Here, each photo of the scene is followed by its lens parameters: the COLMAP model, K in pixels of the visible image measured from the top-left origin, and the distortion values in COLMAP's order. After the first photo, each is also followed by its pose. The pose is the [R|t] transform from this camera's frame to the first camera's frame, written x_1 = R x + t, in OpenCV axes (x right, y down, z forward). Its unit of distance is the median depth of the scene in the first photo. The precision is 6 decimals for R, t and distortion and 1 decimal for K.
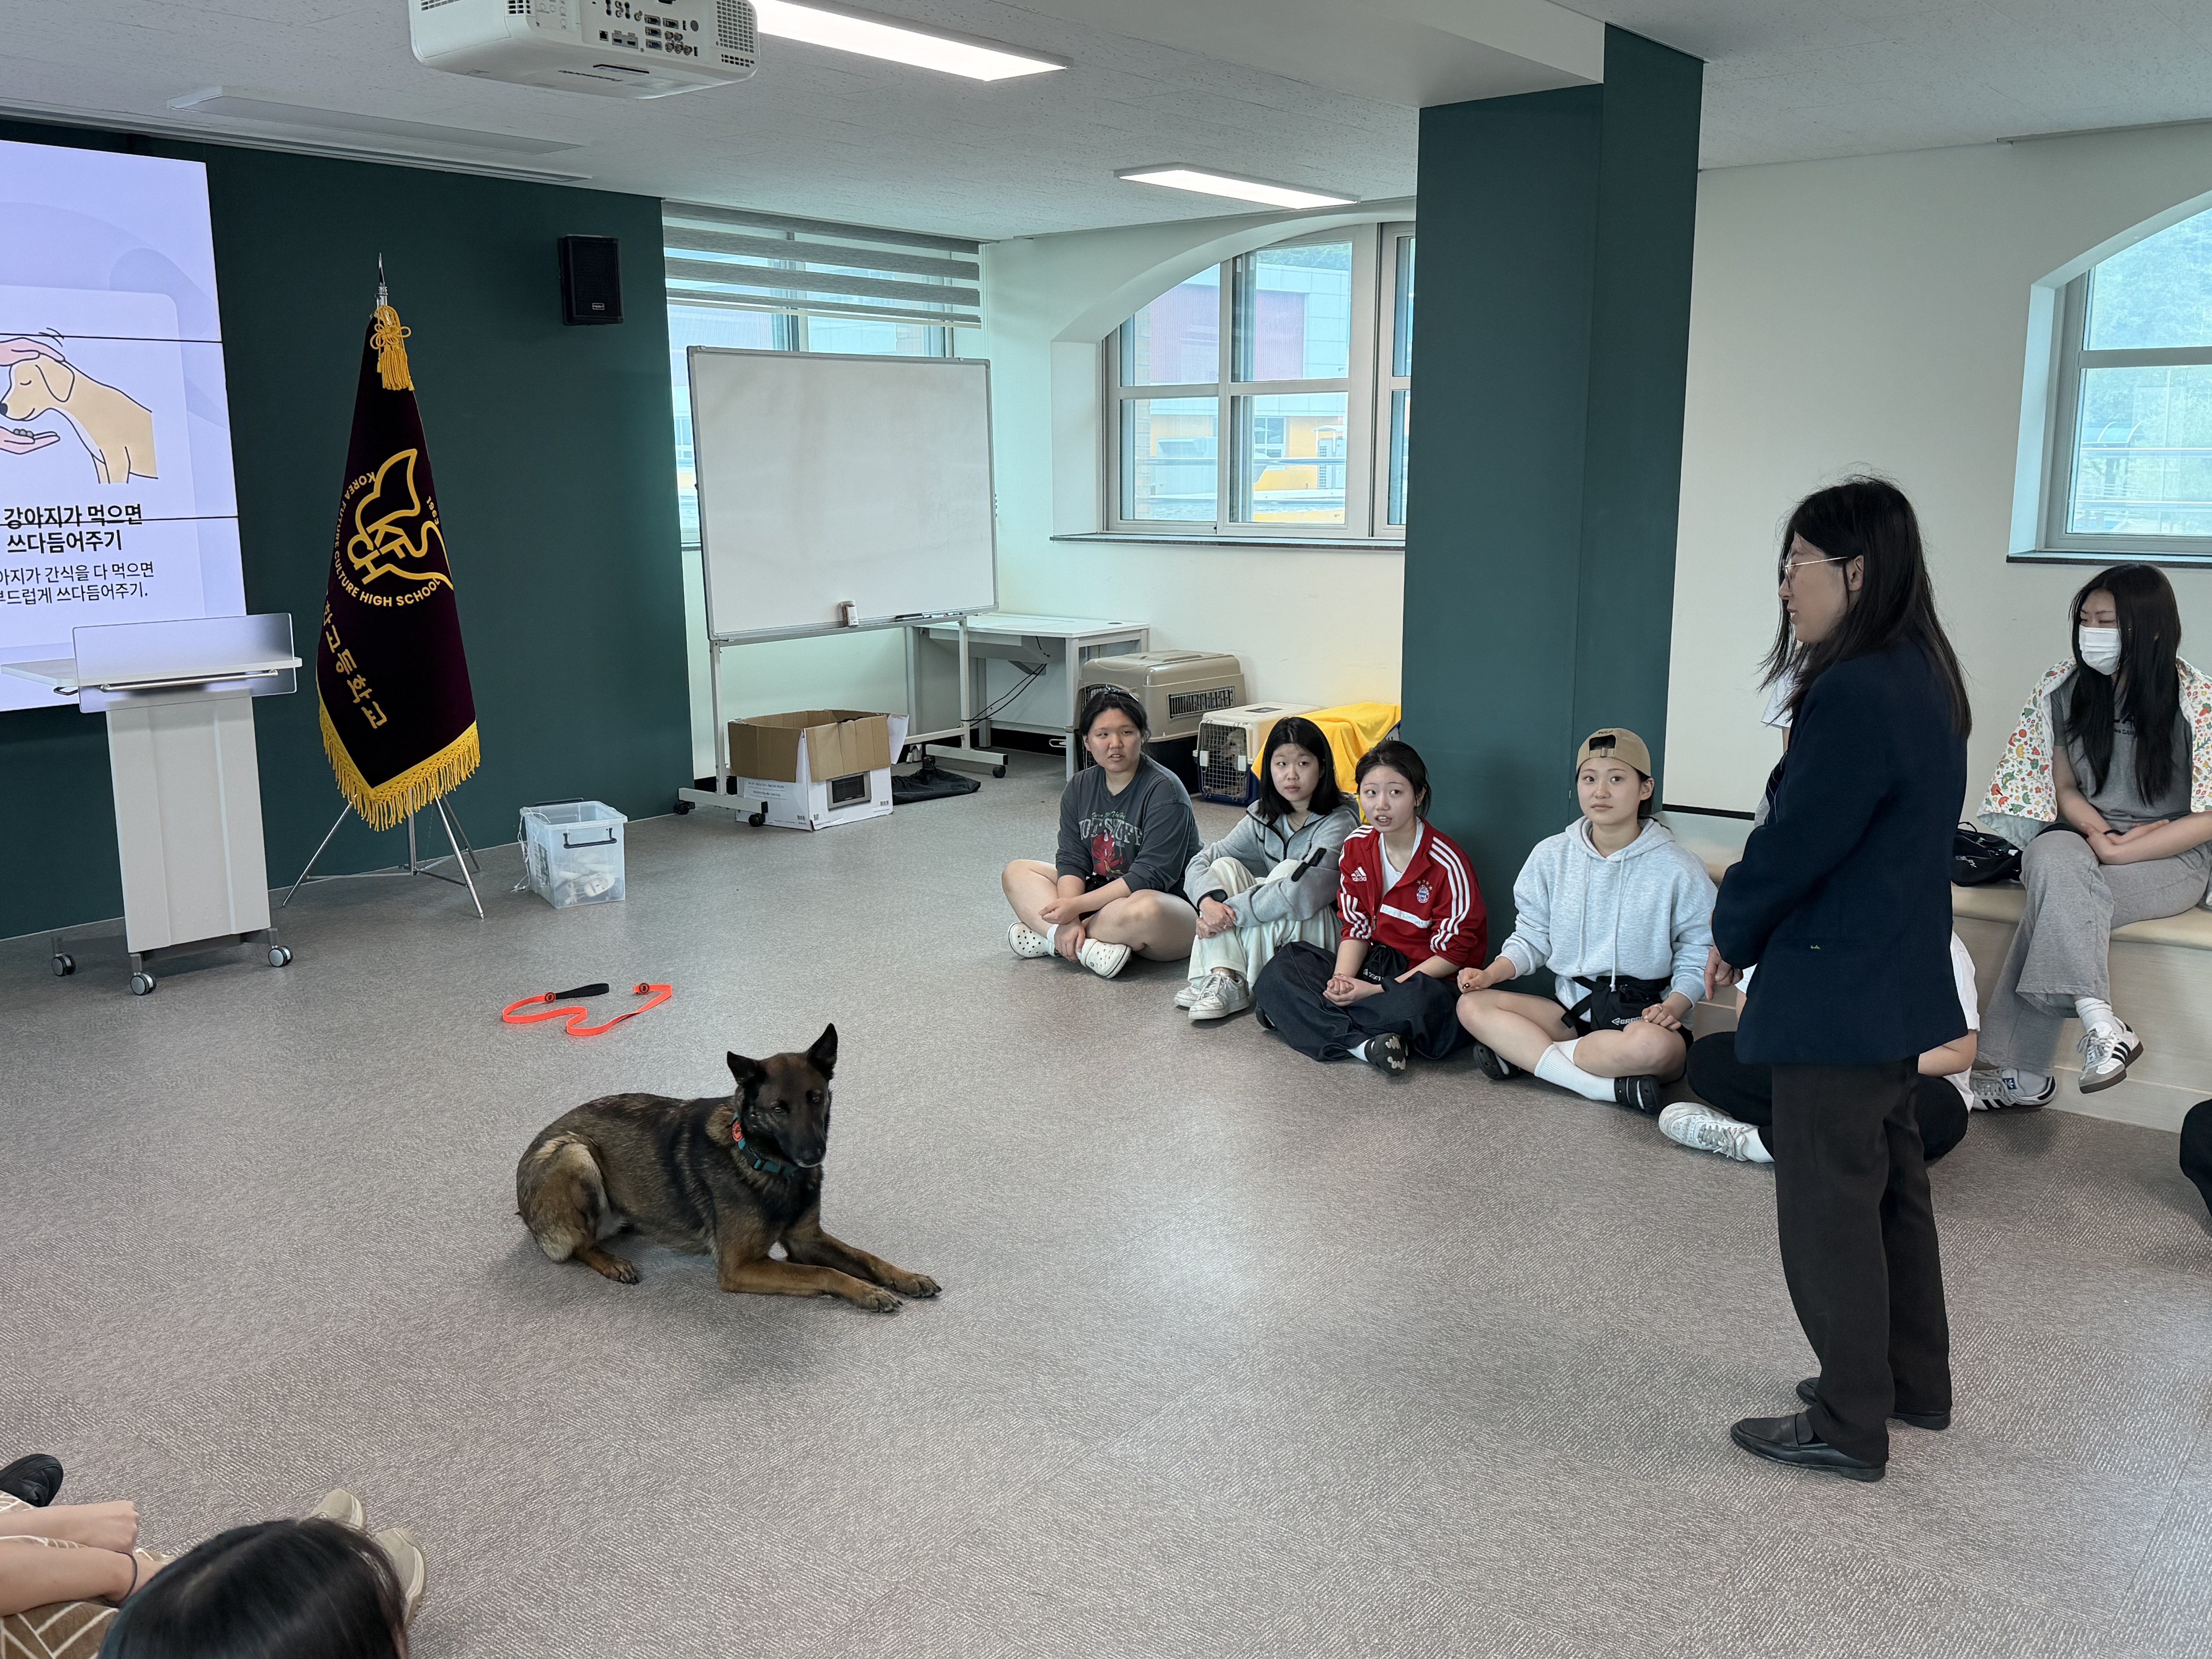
lens RADIAL K [[1919.3, 0, 1109.1], [0, 1919.3, 831.1], [0, 0, 1]] dist [0.059017, -0.107993]
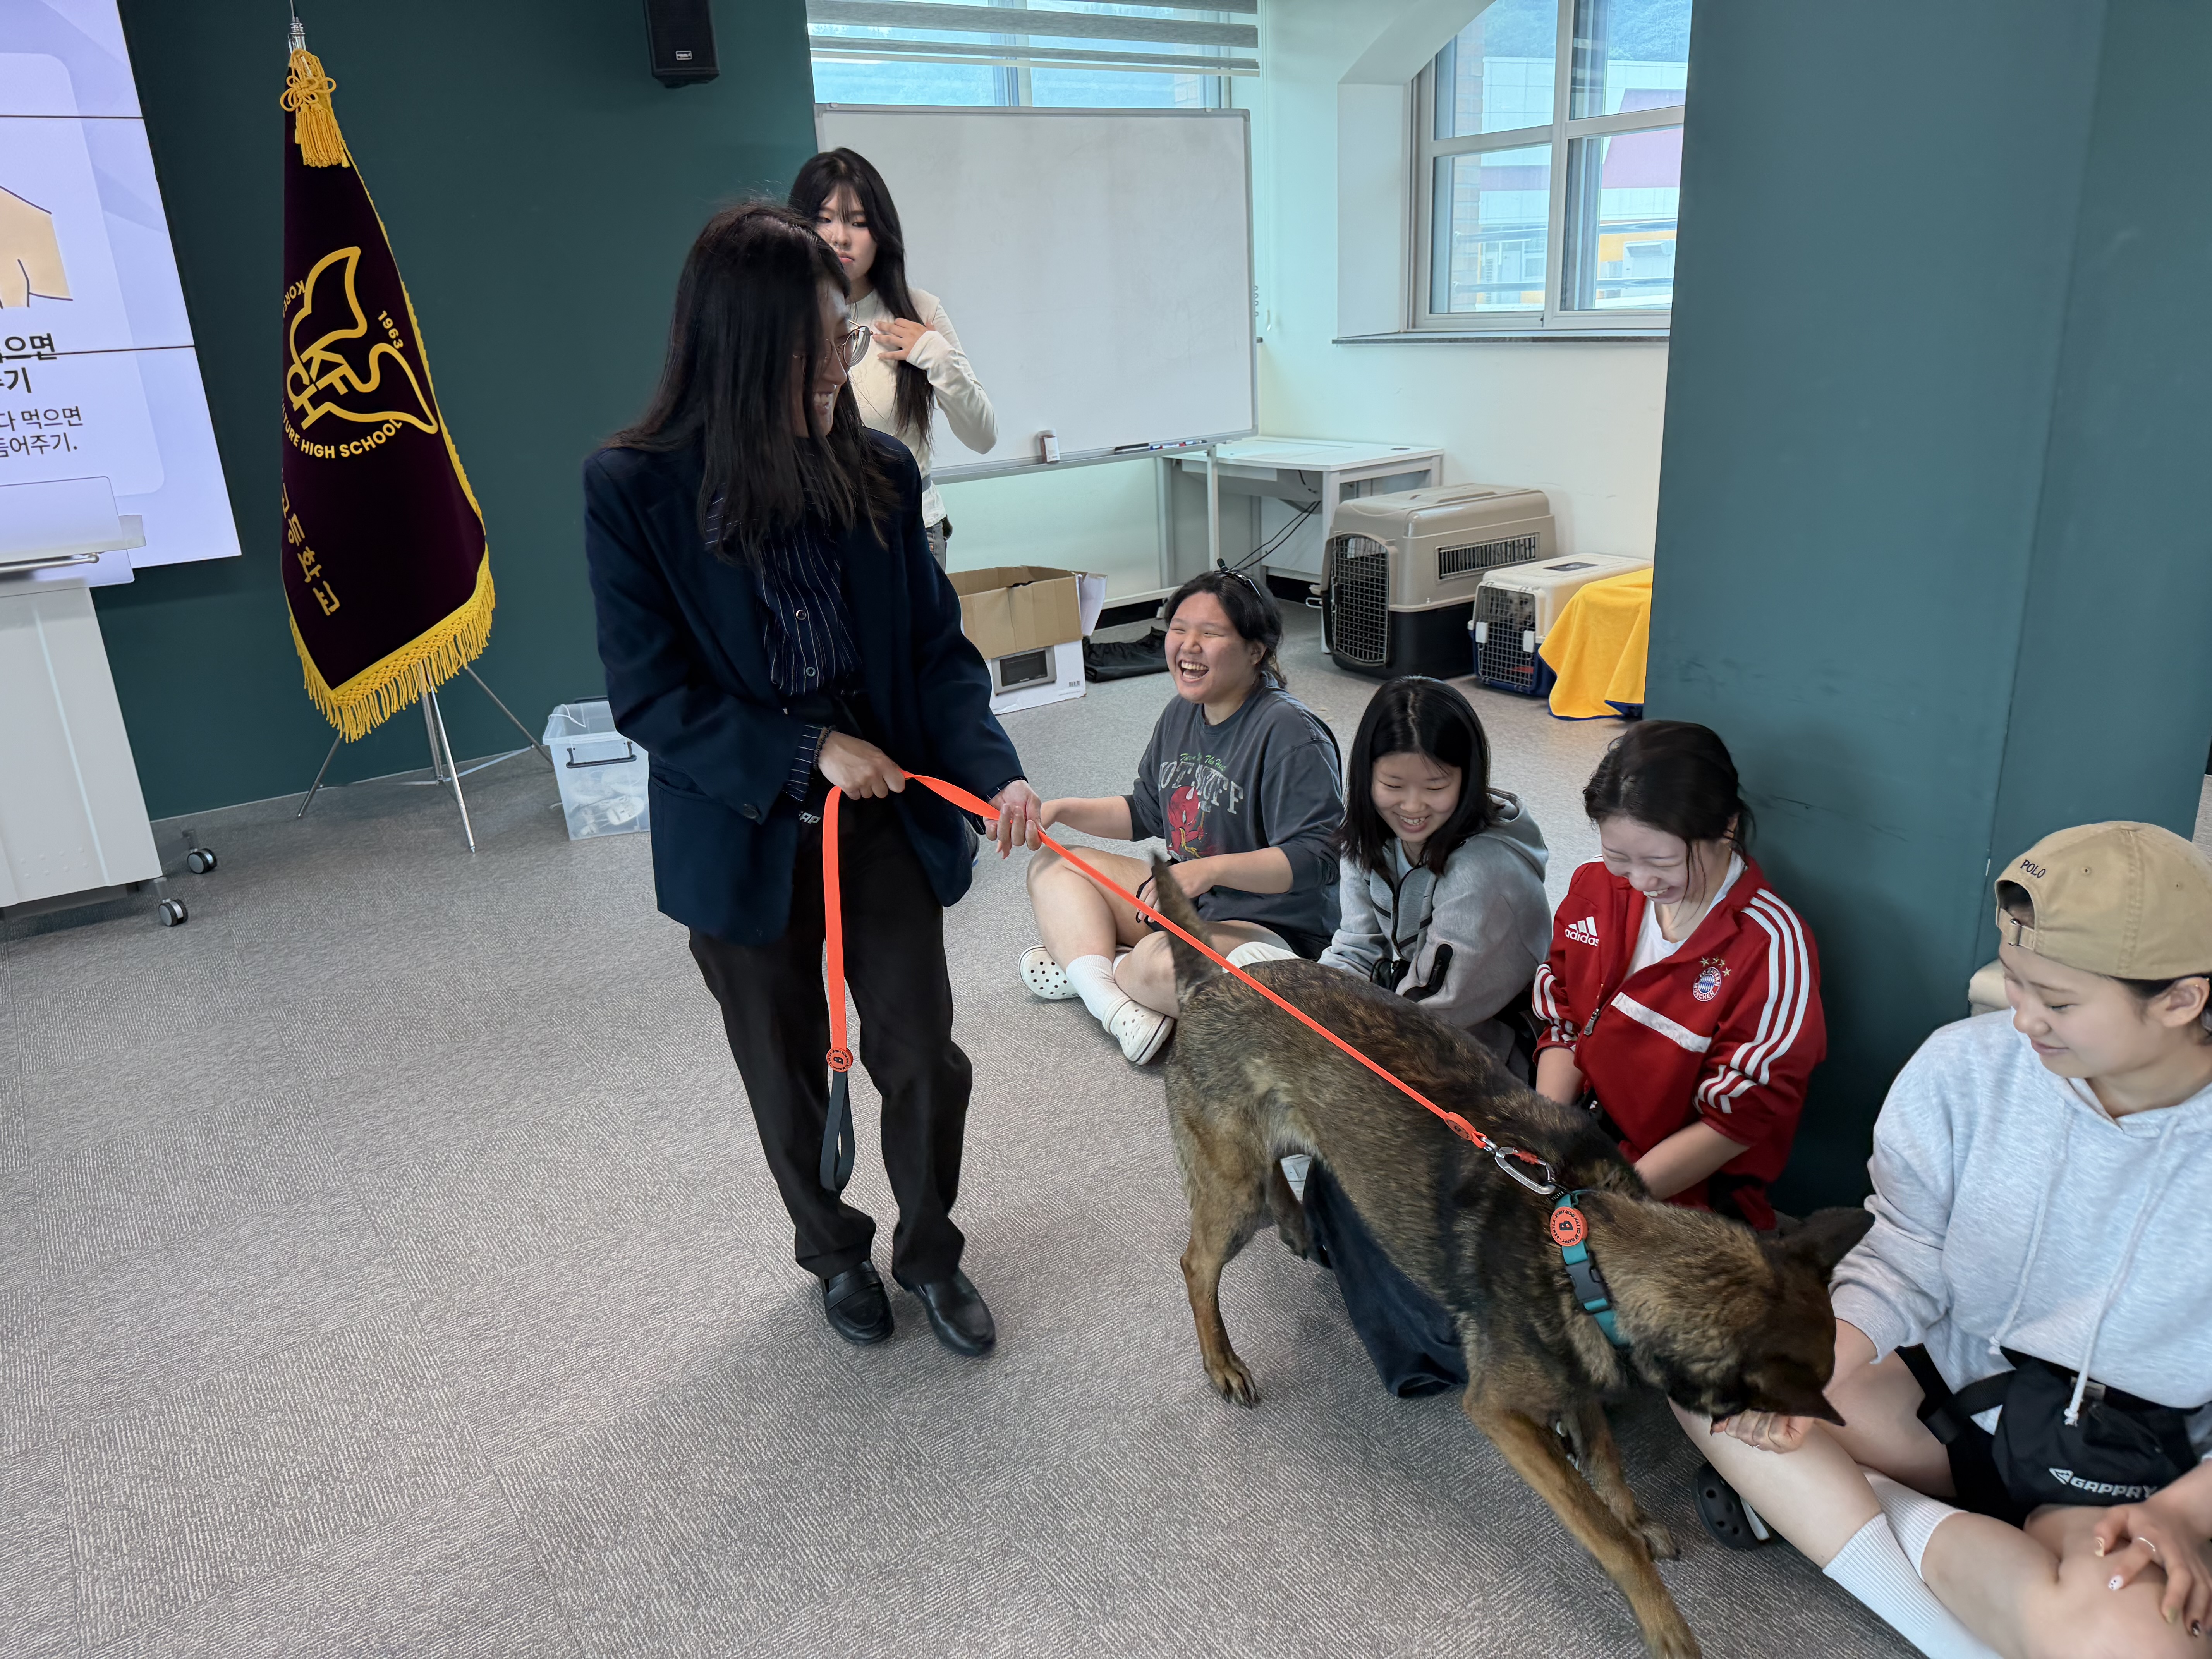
lens RADIAL K [[1548.6, 0, 1071.3], [0, 1548.6, 823.8], [0, 0, 1]] dist [0.032037, -0.038685]
pose [[0.954825, 0.056183, -0.291811, 0.103777], [-0.014603, 0.989650, 0.142758, -0.064298], [0.296811, -0.132047, 0.945763, 0.473480]]
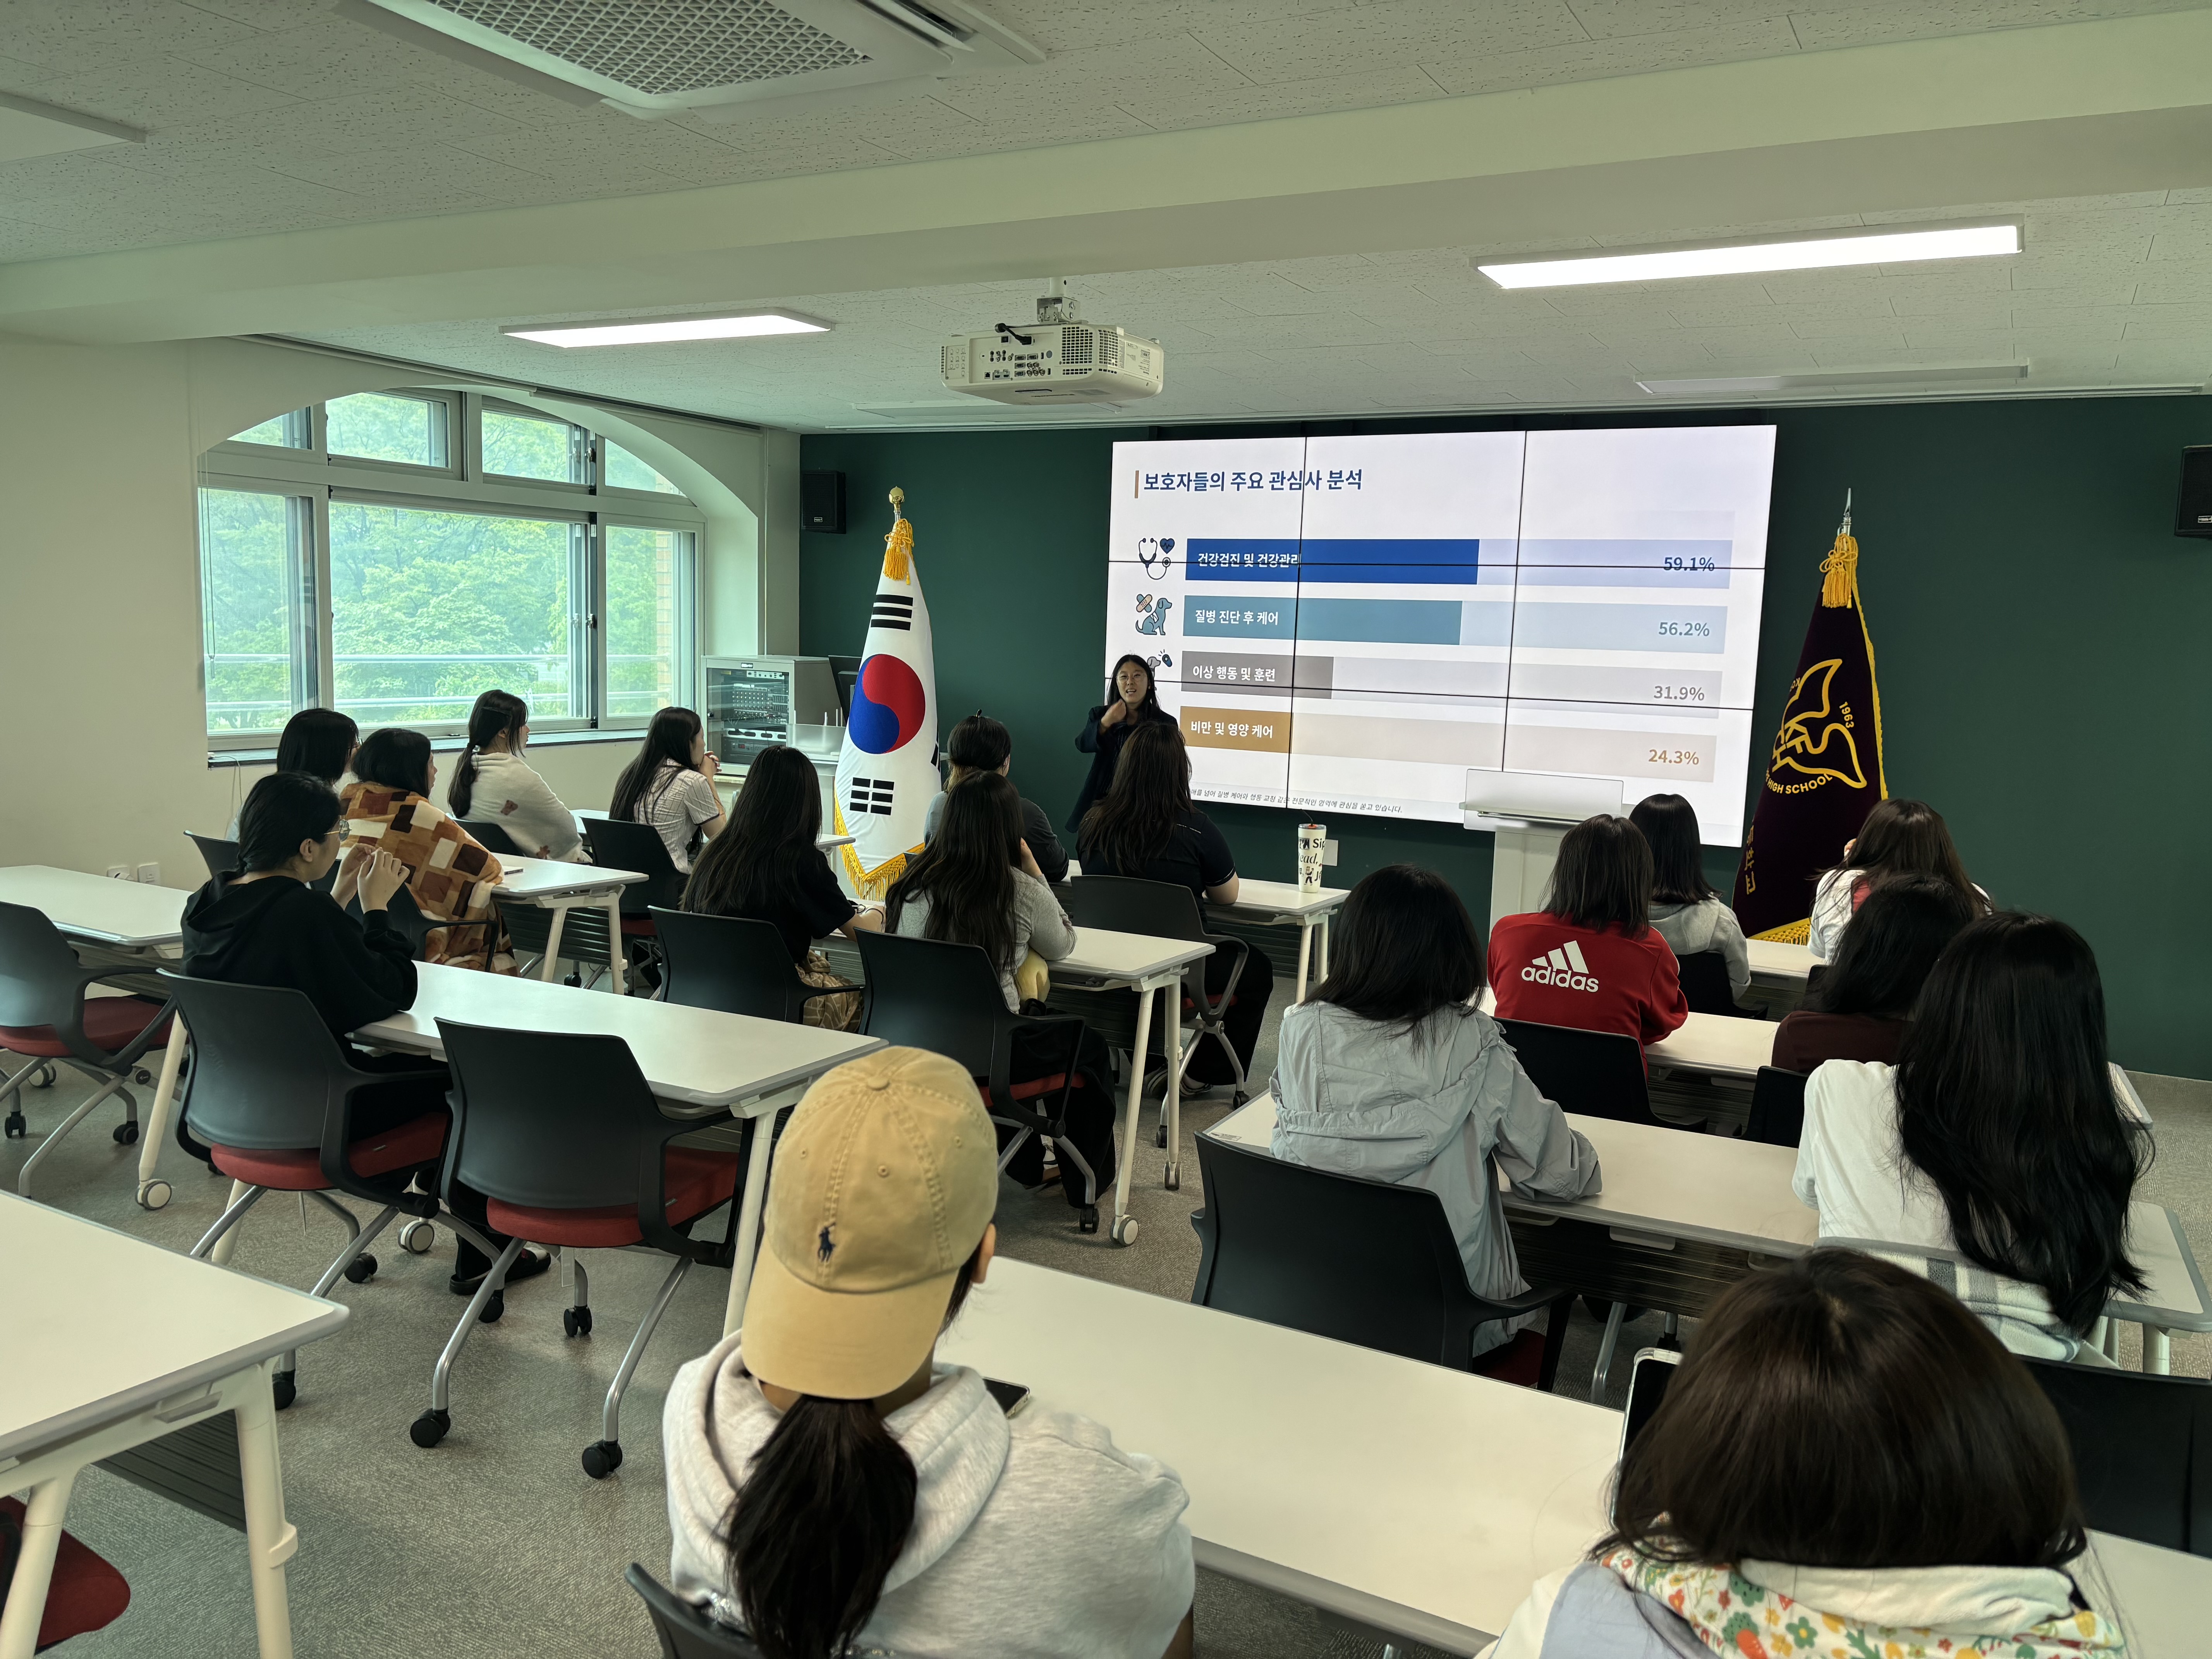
lens RADIAL K [[1709.3, 0, 1149.3], [0, 1709.3, 849.4], [0, 0, 1]] dist [0.065499, -0.017857]
pose [[0.193972, 0.139002, -0.971109, 0.551177], [-0.227419, 0.969315, 0.093320, -0.094052], [0.954283, 0.202747, 0.219632, 0.424325]]
